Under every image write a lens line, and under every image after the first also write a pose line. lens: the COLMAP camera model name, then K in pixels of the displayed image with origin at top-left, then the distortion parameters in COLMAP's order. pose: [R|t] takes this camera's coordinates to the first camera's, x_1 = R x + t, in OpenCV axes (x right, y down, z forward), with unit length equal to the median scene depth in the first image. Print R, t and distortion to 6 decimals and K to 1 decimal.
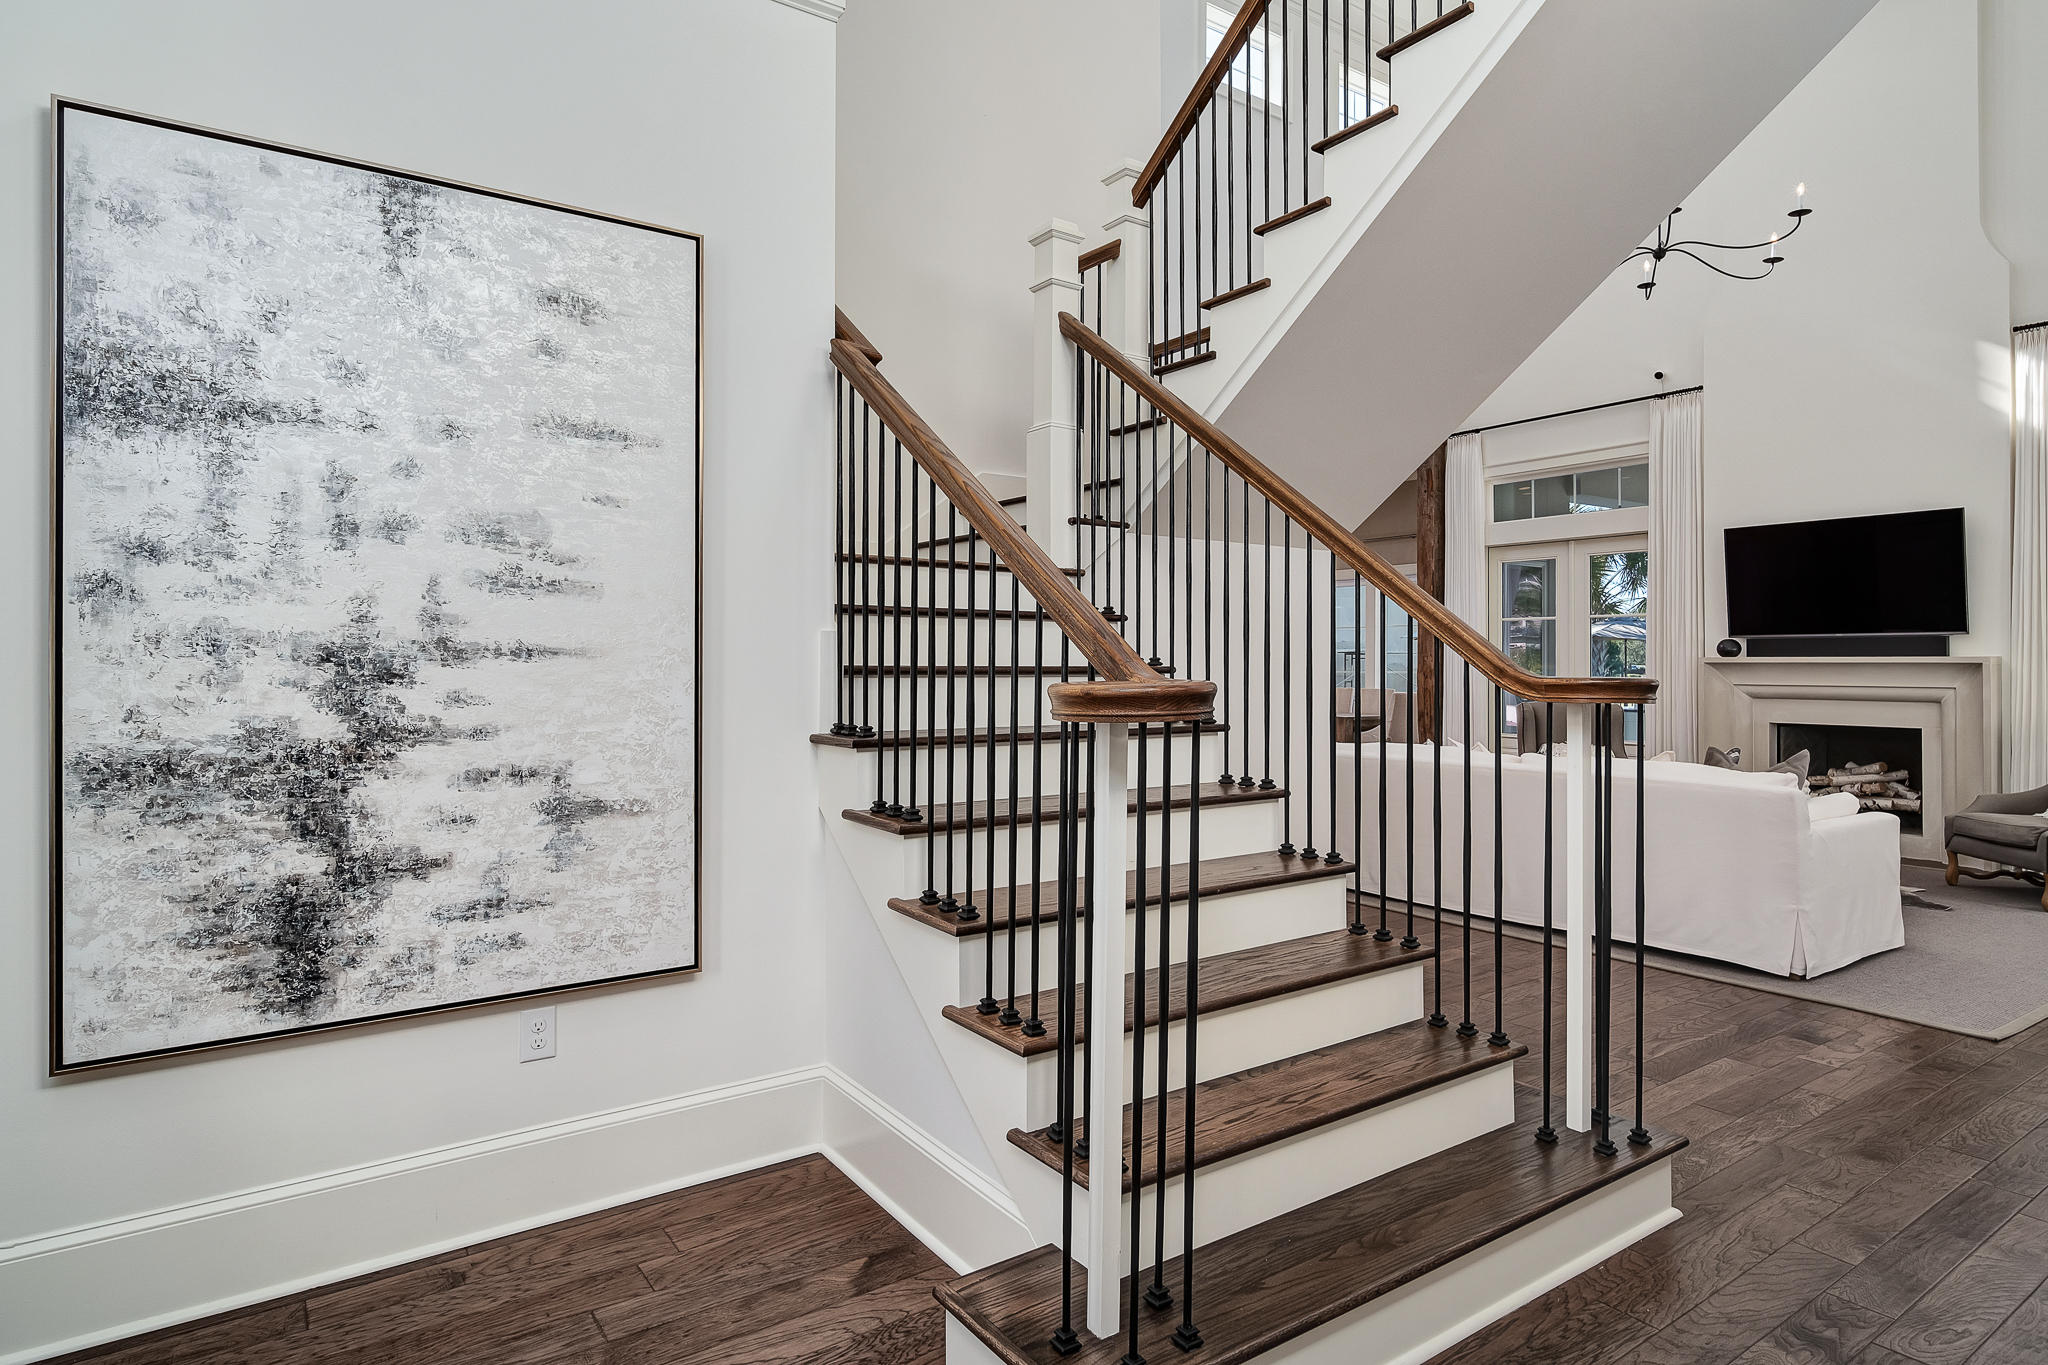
lens RADIAL K [[1109.5, 0, 1028.9], [0, 1109.5, 653.6], [0, 0, 1]] dist [0.000273, -0.001991]
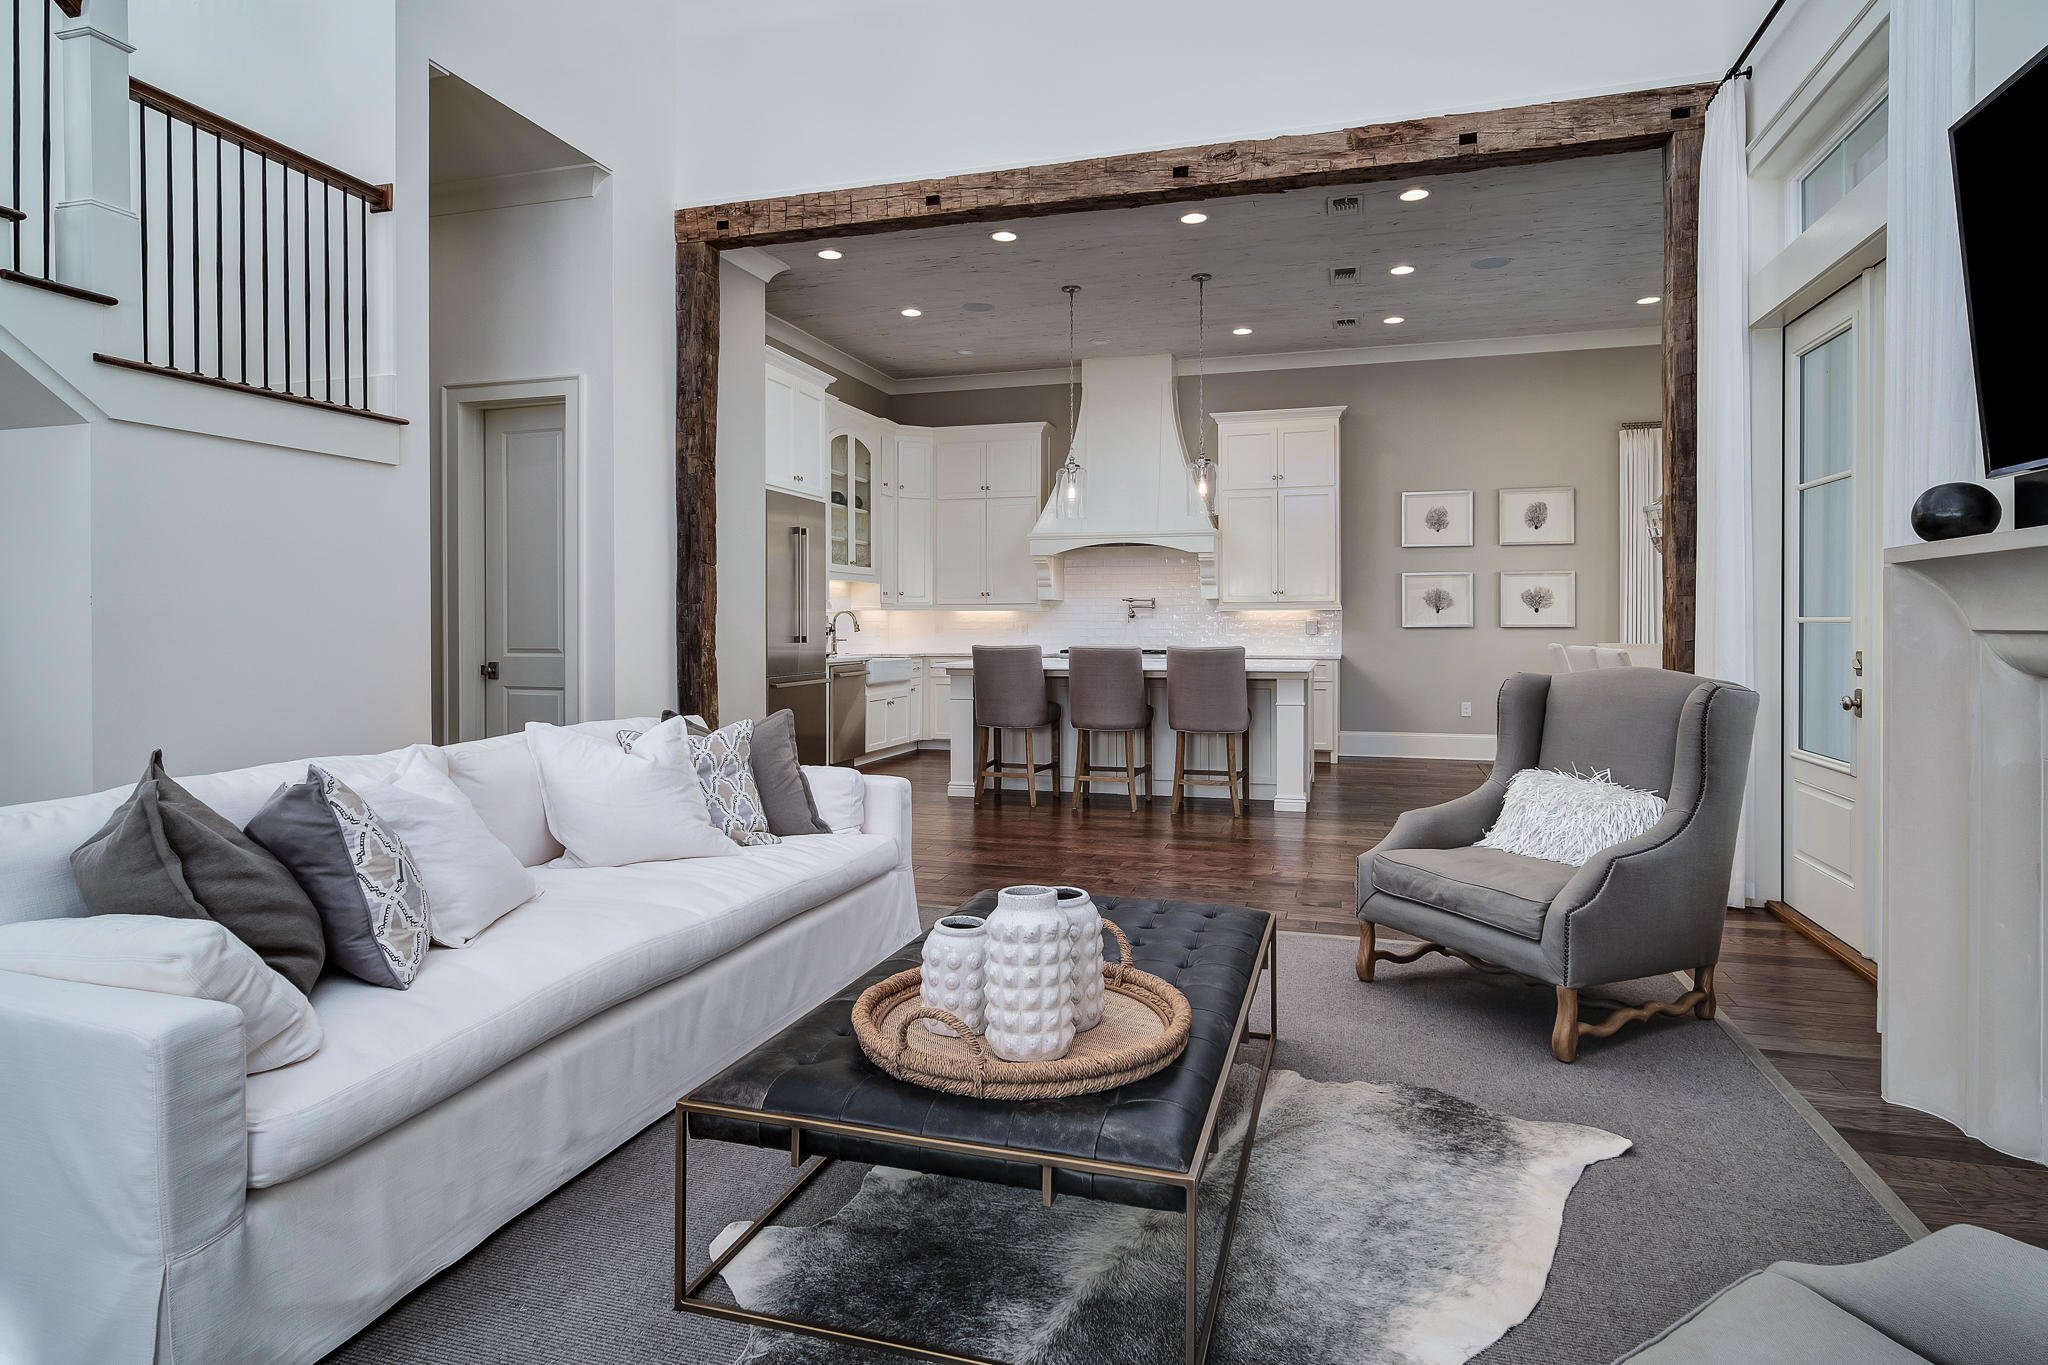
lens RADIAL K [[1109.5, 0, 1017.7], [0, 1109.5, 632.0], [0, 0, 1]] dist [0.000273, -0.001991]
pose [[0.622686, 0.004354, -0.782460, 0.746717], [0.007743, 0.999901, 0.011726, 0.023811], [0.782433, -0.013360, 0.622591, 0.638352]]
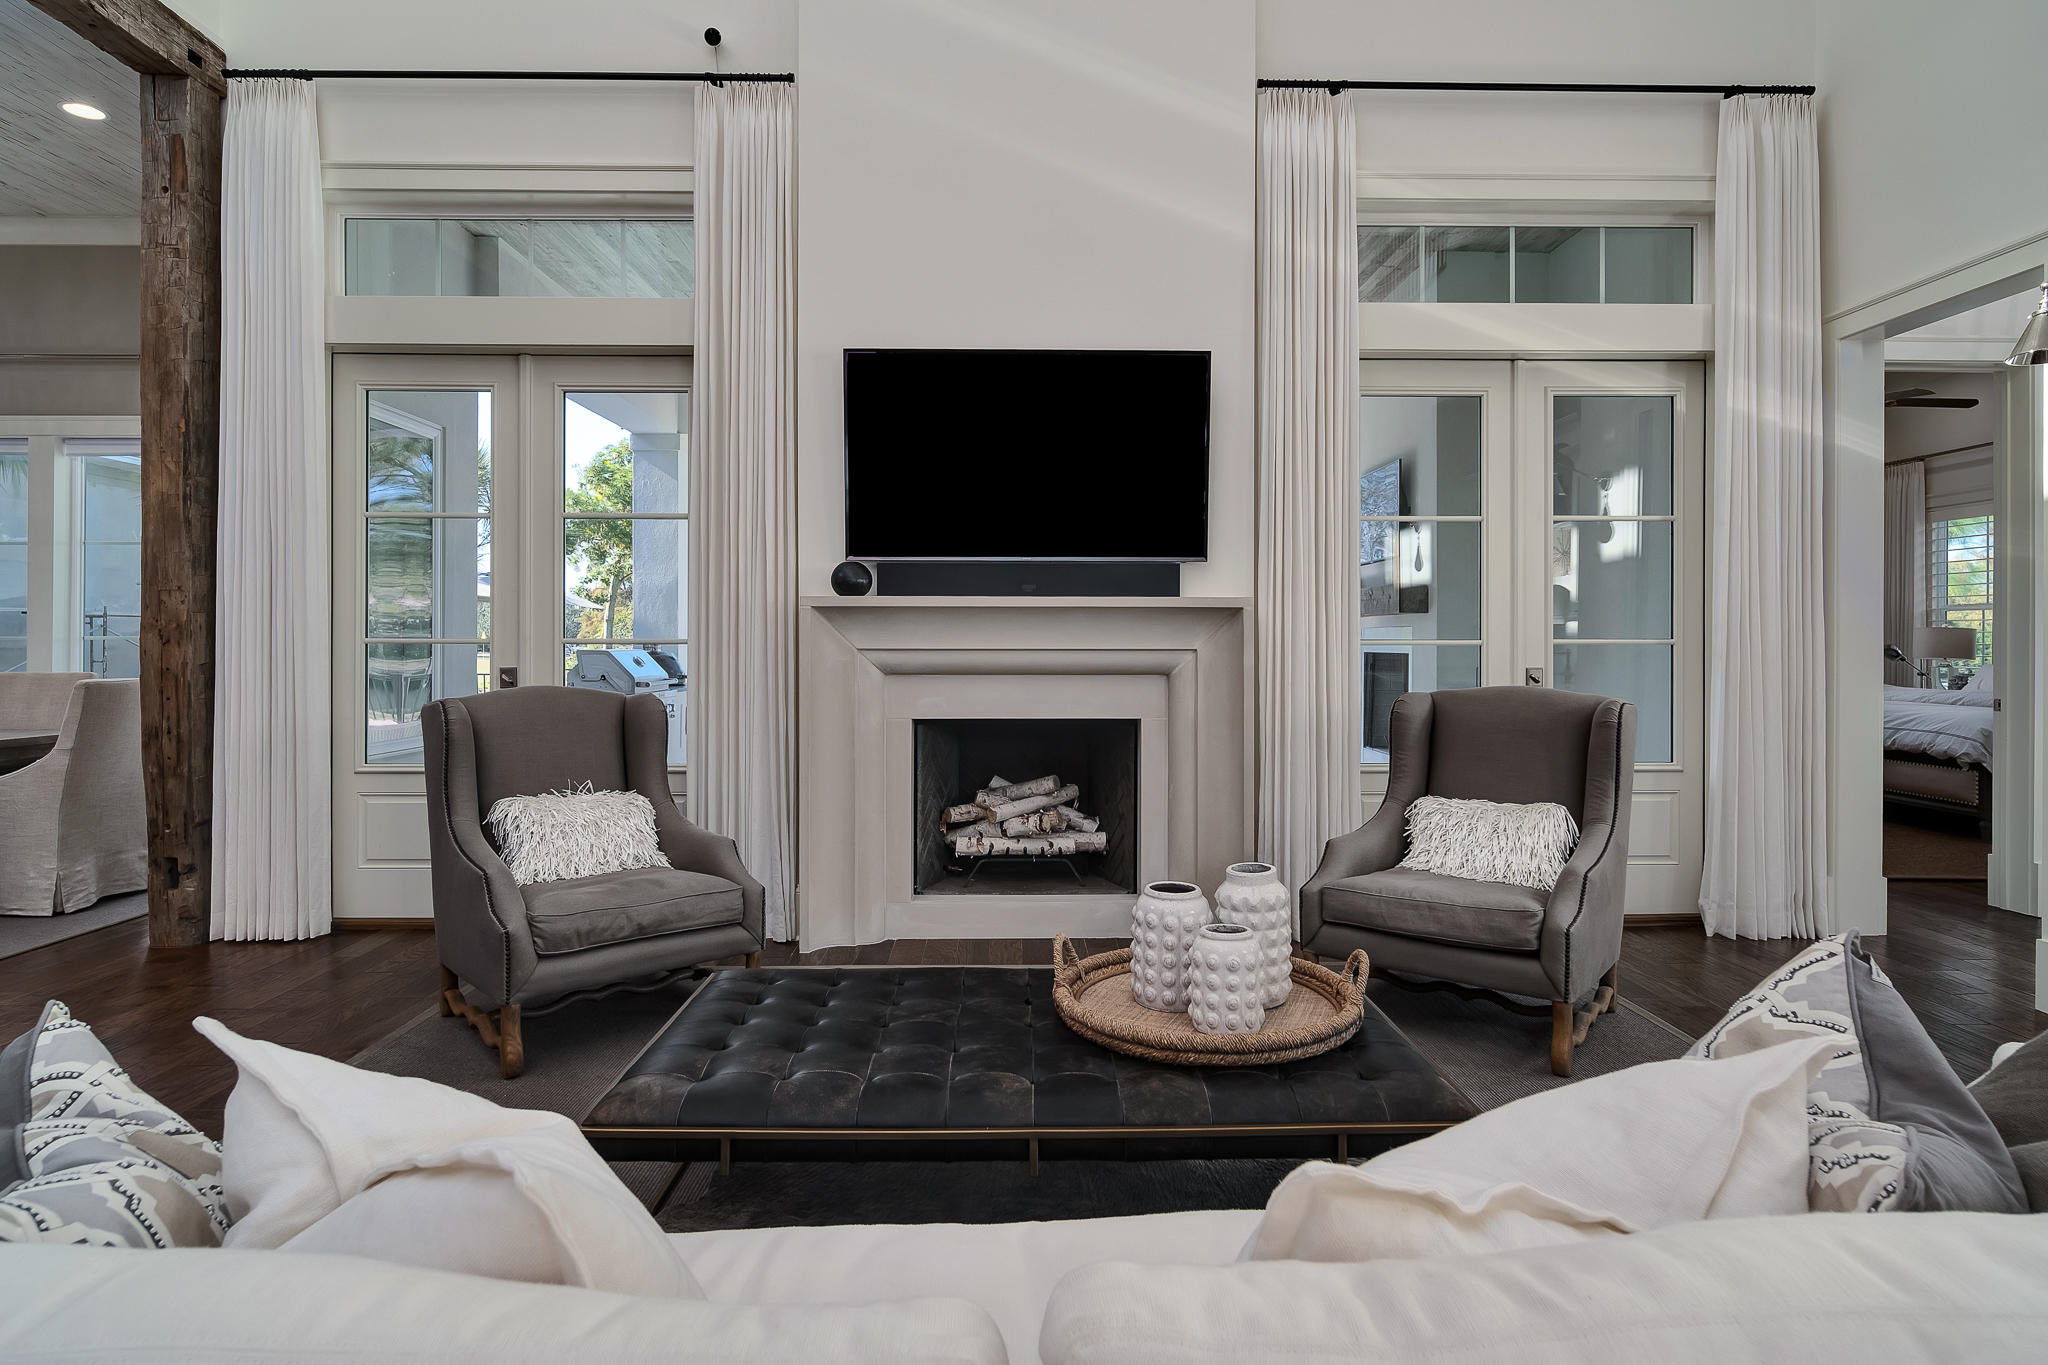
lens RADIAL K [[1170.0, 0, 1035.8], [0, 1170.0, 625.3], [0, 0, 1]] dist [-0.010410, 0.012785]
pose [[0.550679, 0.002208, 0.834714, 0.234346], [-0.008283, 0.999962, 0.002820, 0.015174], [-0.834676, -0.008467, 0.550676, 0.659614]]
